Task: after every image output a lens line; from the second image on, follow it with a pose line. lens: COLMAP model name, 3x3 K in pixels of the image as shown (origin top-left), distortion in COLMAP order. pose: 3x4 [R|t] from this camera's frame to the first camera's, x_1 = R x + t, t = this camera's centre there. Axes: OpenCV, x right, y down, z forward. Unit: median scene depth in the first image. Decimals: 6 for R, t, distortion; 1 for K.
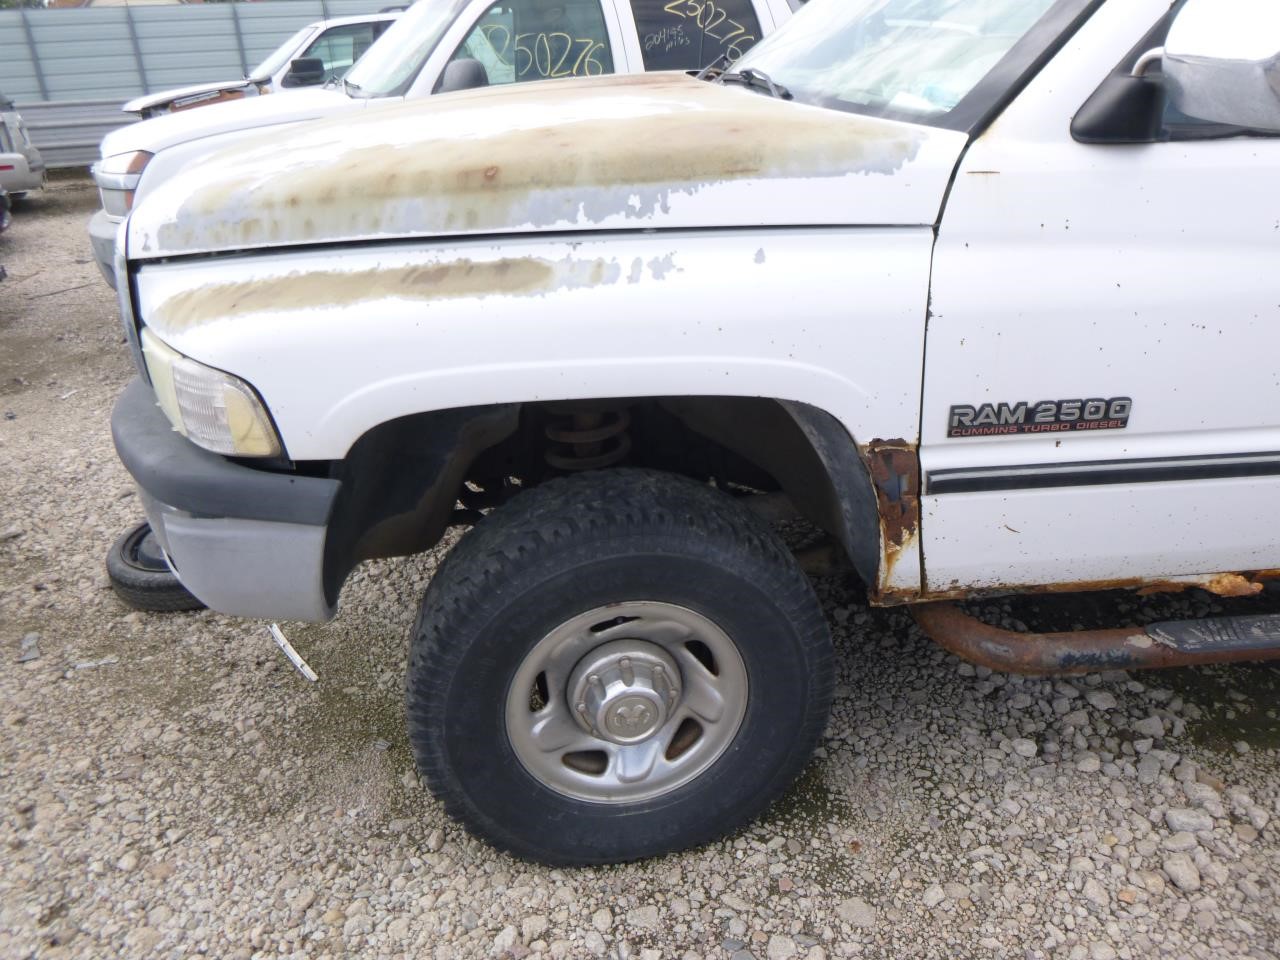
lens RADIAL K [[935.6, 0, 648.8], [0, 935.6, 486.7], [0, 0, 1]] dist [-0.006733, -0.005886]
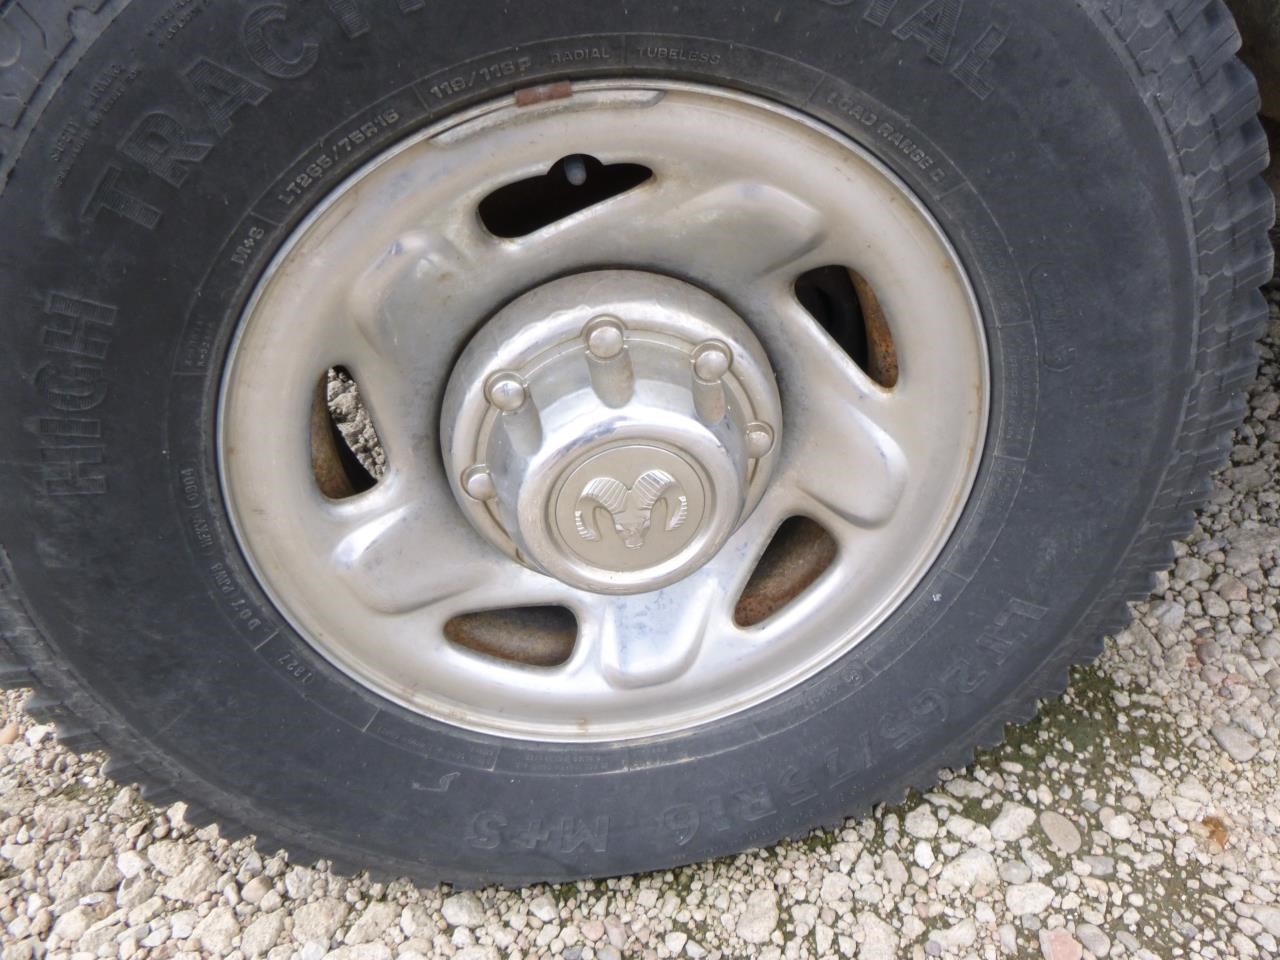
lens RADIAL K [[935.6, 0, 646.9], [0, 935.6, 478.4], [0, 0, 1]] dist [-0.006733, -0.005886]
pose [[0.998623, -0.013844, -0.050605, 0.003055], [0.022478, 0.984443, 0.174262, 0.168998], [0.047405, -0.175159, 0.983398, 0.644927]]
